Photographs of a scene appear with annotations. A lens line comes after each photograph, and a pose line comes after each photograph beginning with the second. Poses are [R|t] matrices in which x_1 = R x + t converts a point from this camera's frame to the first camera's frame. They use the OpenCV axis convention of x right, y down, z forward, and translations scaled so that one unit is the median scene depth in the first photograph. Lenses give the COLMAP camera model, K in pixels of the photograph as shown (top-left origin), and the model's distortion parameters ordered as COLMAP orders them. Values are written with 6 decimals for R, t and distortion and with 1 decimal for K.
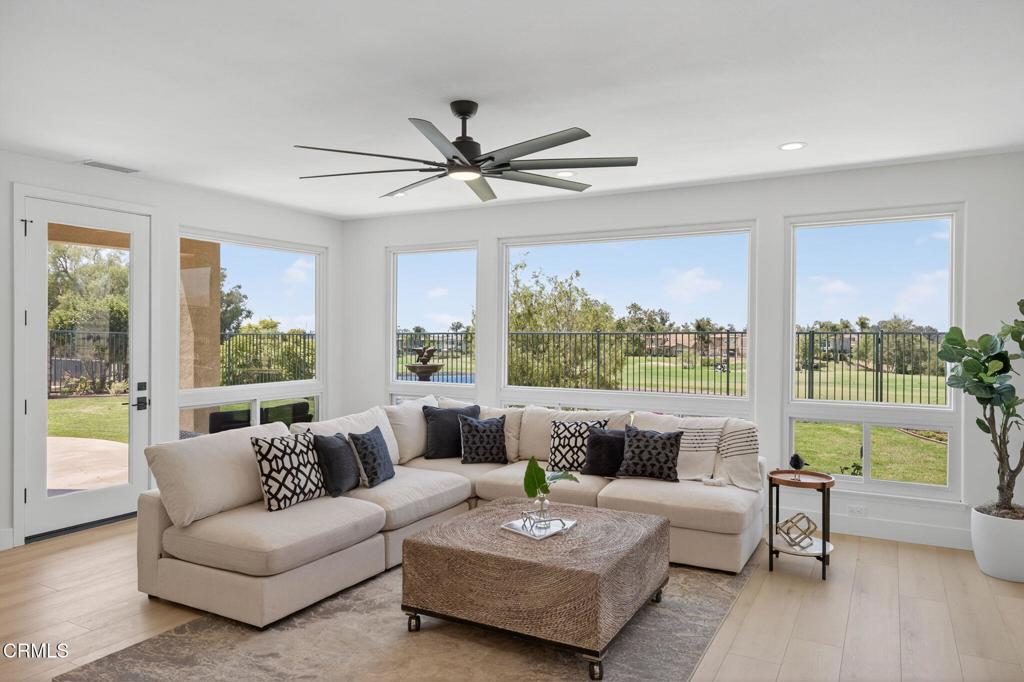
lens RADIAL K [[700.9, 0, 515.3], [0, 700.9, 342.6], [0, 0, 1]] dist [0.024682, -0.006289]
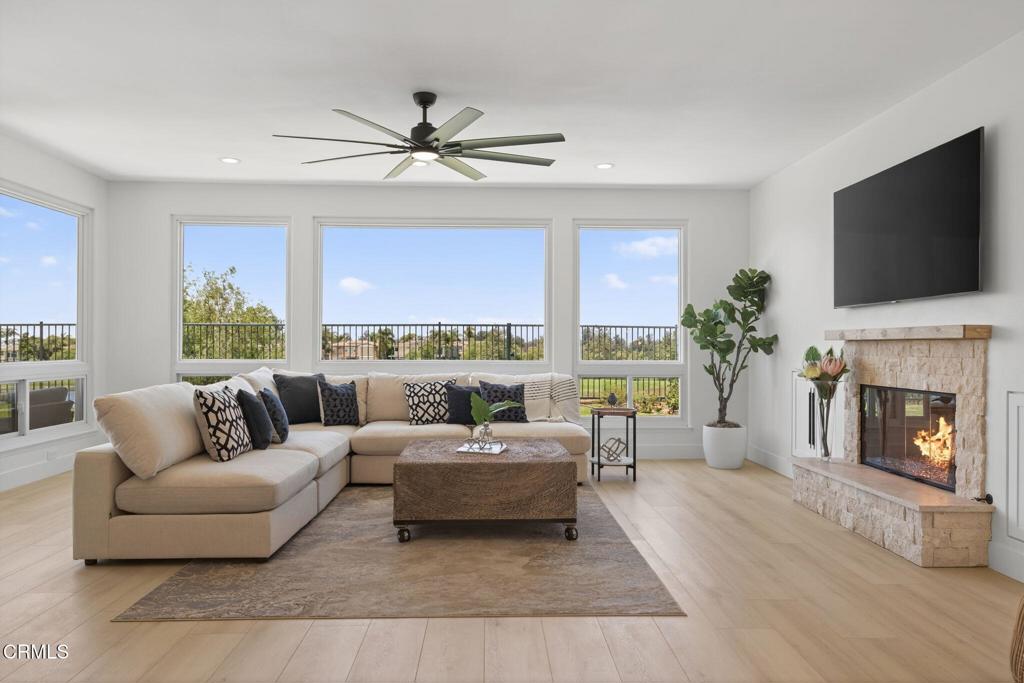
lens RADIAL K [[700.9, 0, 547.3], [0, 700.9, 337.6], [0, 0, 1]] dist [0.024682, -0.006289]
pose [[0.851240, 0.001112, 0.524775, -0.431830], [0.007553, 0.999868, -0.014369, 0.072483], [-0.524722, 0.016195, 0.851120, -0.088821]]
